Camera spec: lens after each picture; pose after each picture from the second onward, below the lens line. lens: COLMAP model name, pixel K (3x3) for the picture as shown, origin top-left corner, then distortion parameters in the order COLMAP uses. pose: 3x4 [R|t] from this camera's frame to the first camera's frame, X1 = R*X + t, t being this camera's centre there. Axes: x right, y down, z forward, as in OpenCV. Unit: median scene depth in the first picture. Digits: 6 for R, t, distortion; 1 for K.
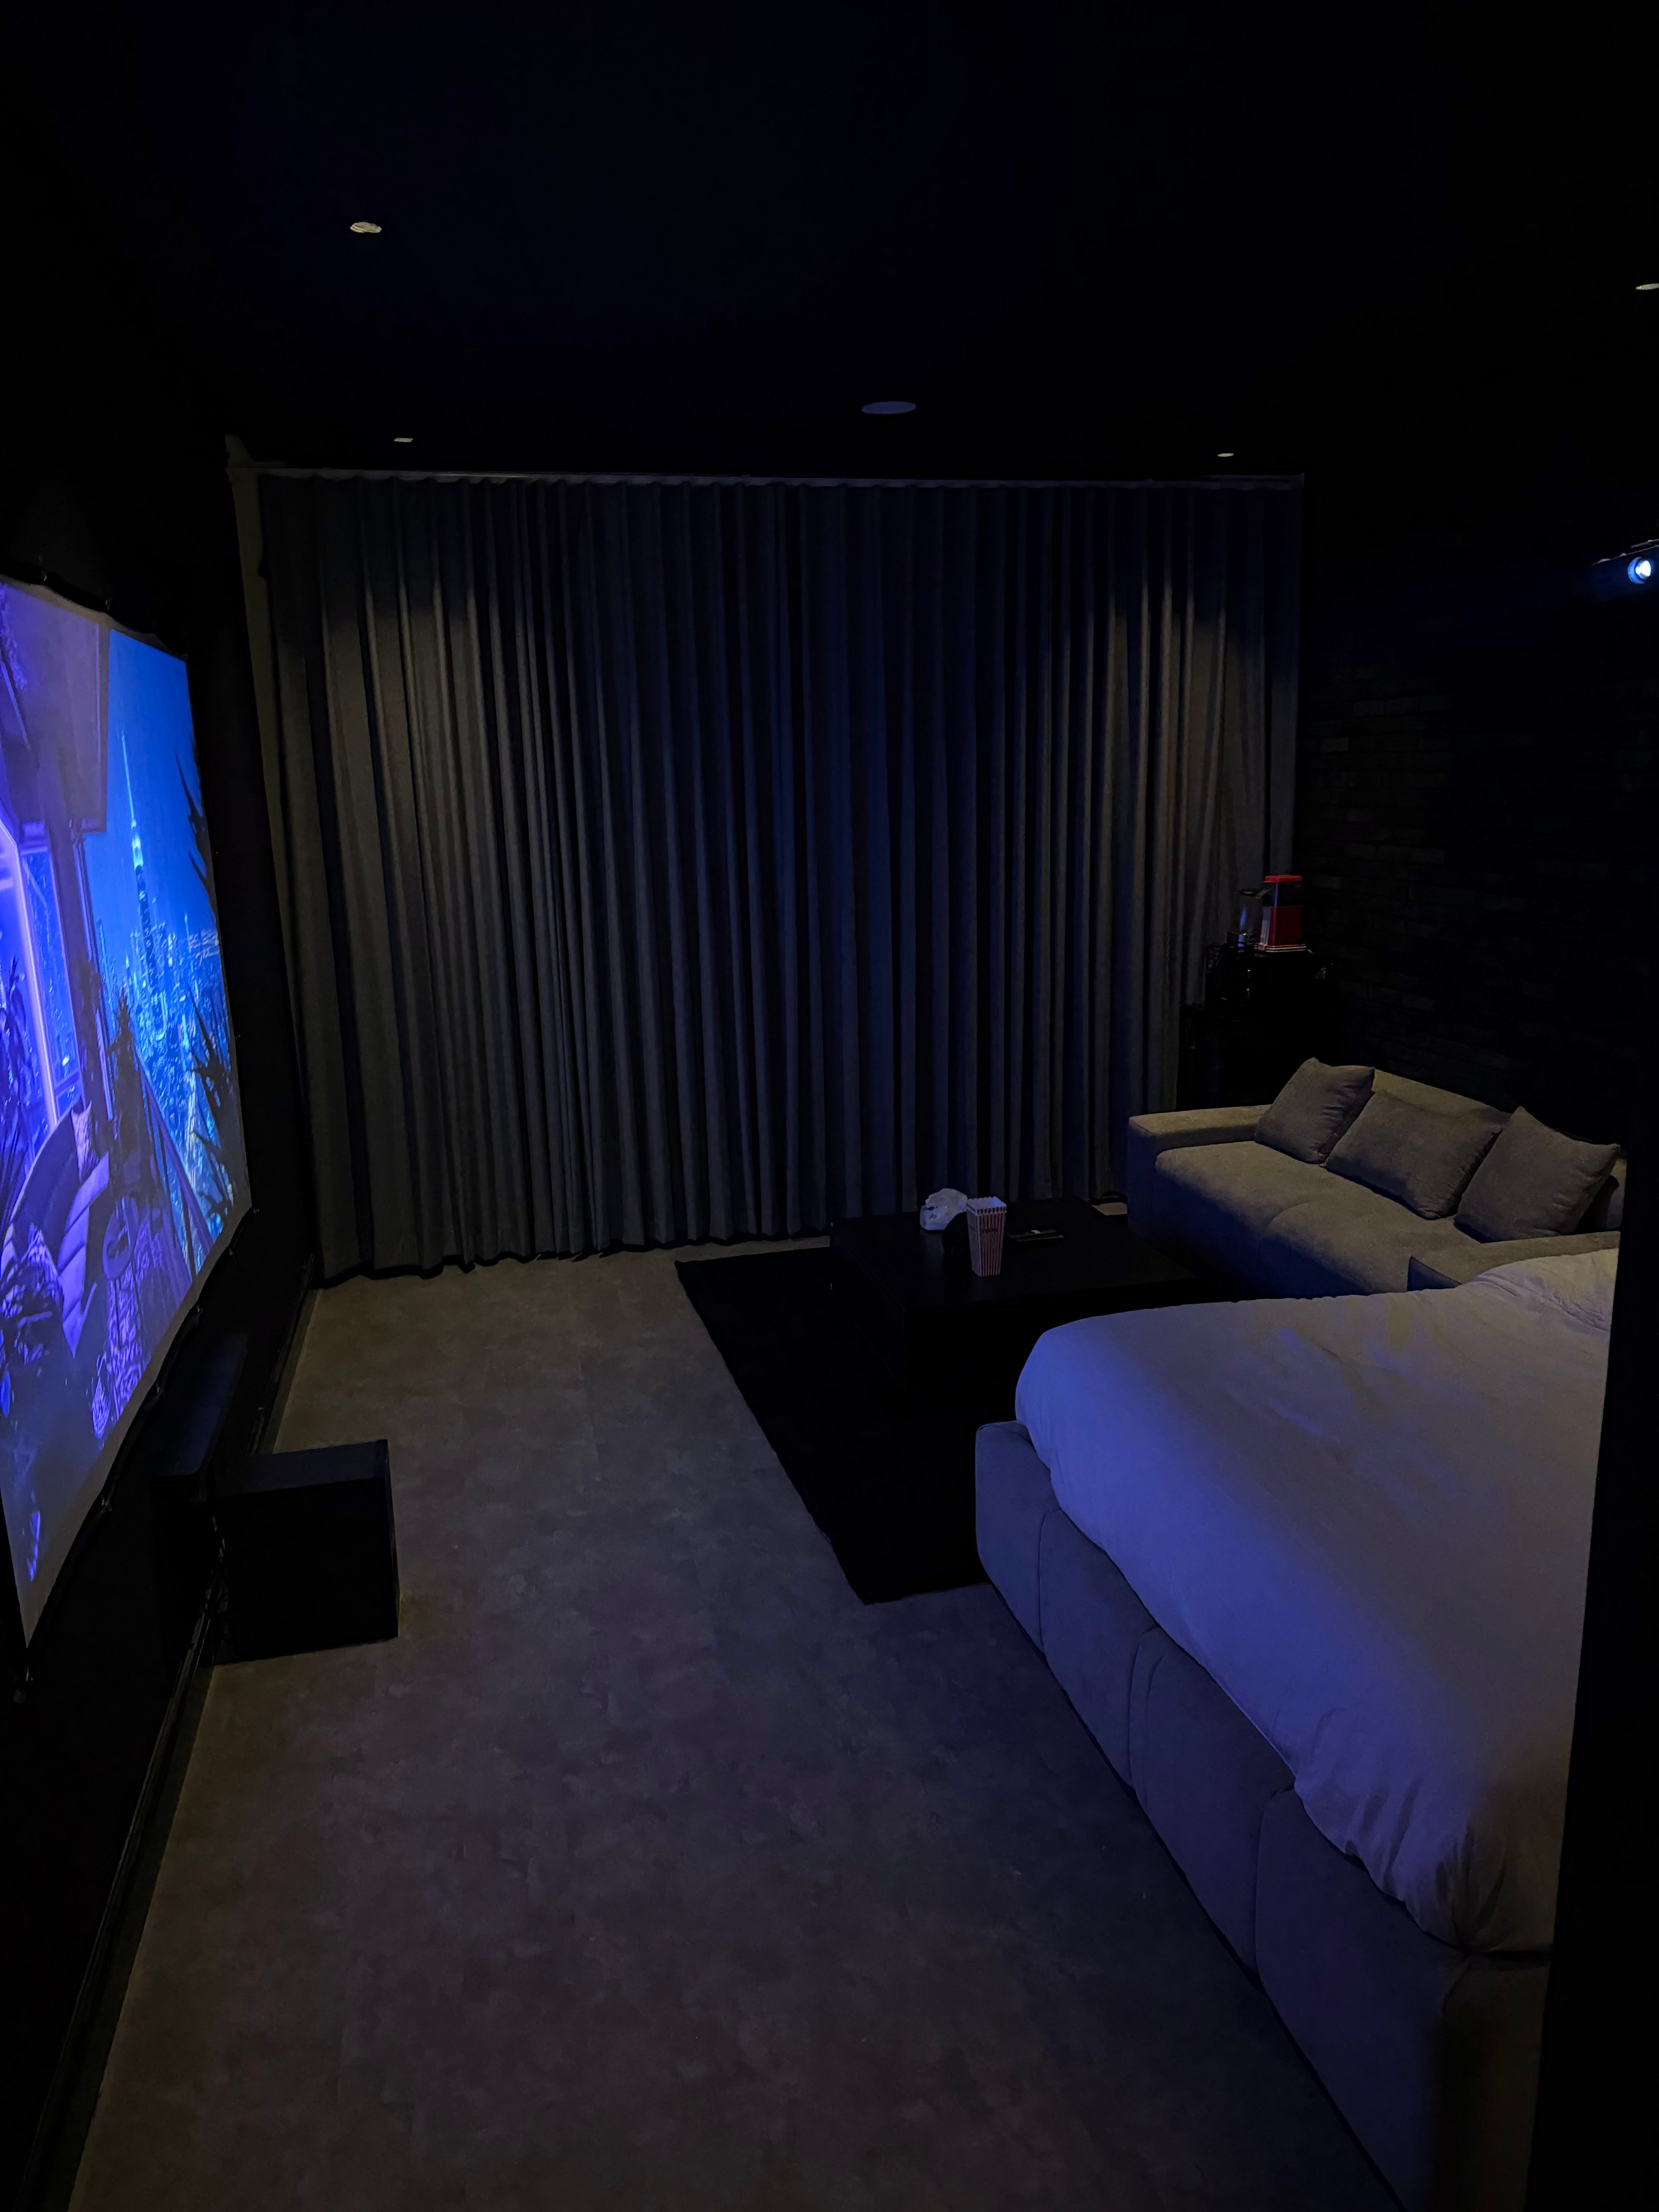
lens RADIAL K [[1555.6, 0, 841.8], [0, 1555.6, 1104.8], [0, 0, 1]] dist [0.066746, -0.078545]
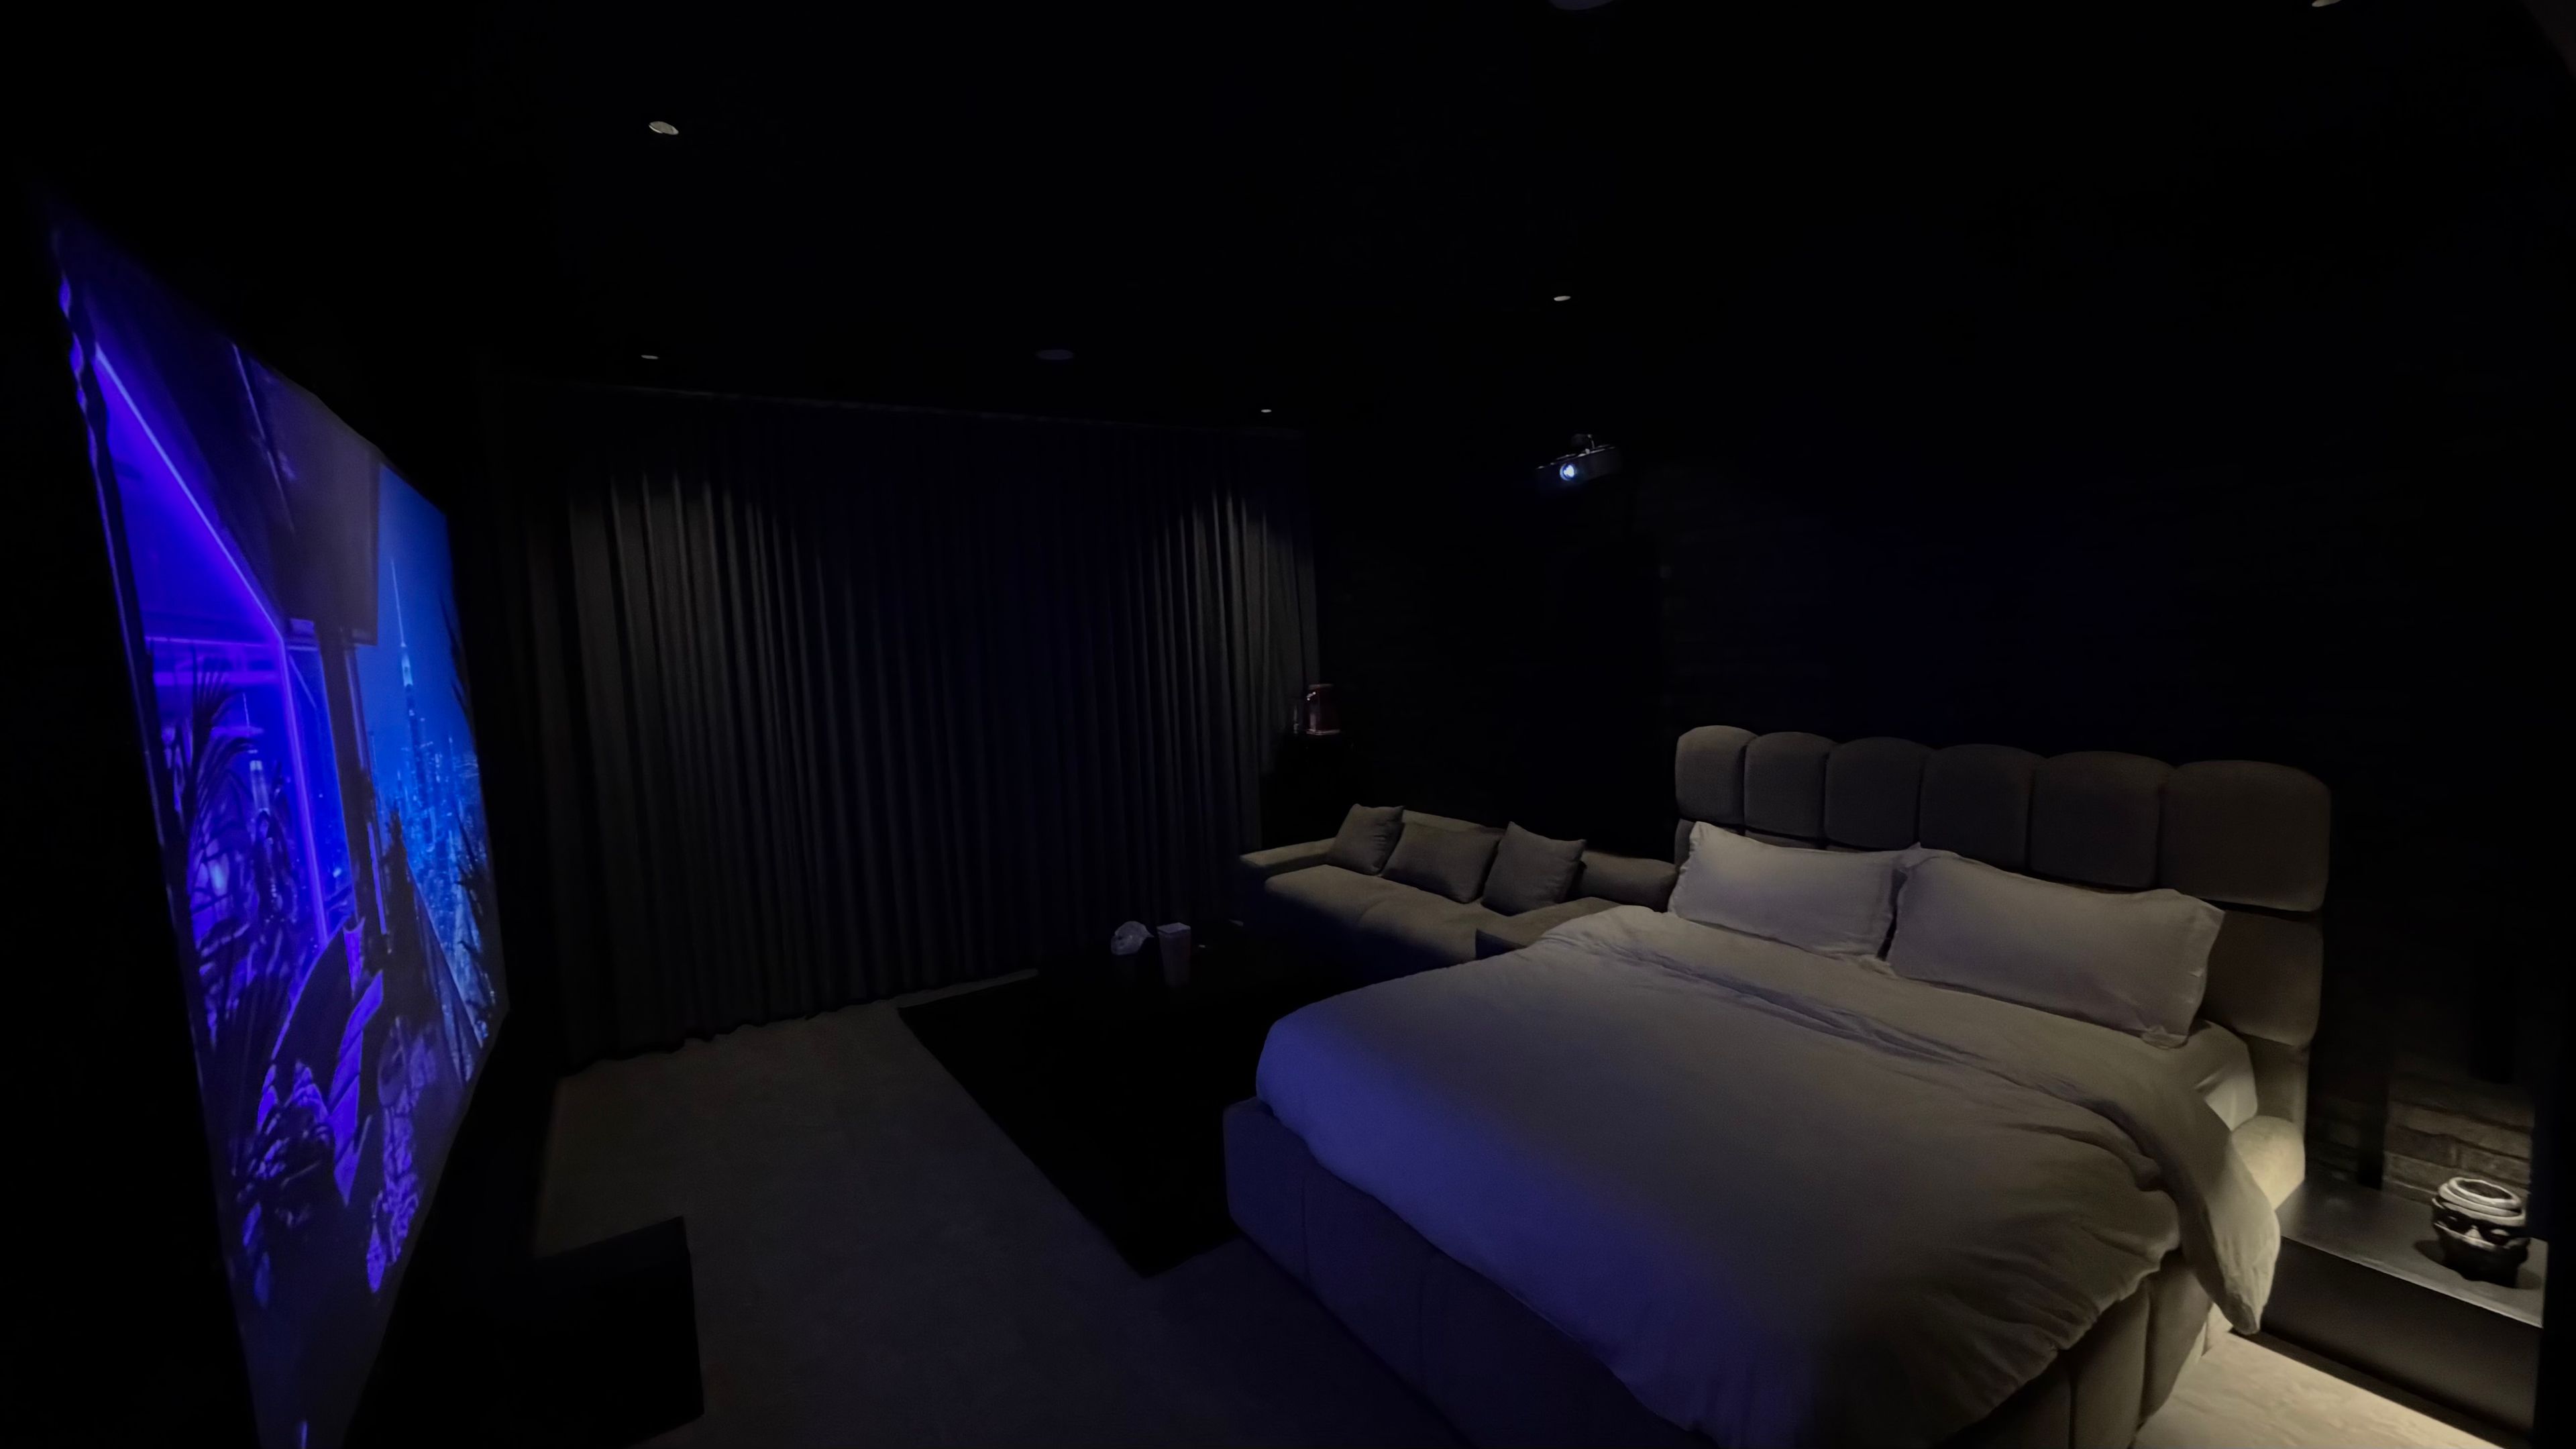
lens RADIAL K [[1021.0, 0, 1288.0], [0, 1021.0, 724.5], [0, 0, 1]] dist [0.000059, -0.000130]
pose [[0.943445, -0.050587, 0.327646, -0.104384], [0.094468, 0.988339, -0.119422, 0.006952], [-0.317784, 0.143620, 0.937223, 0.163095]]
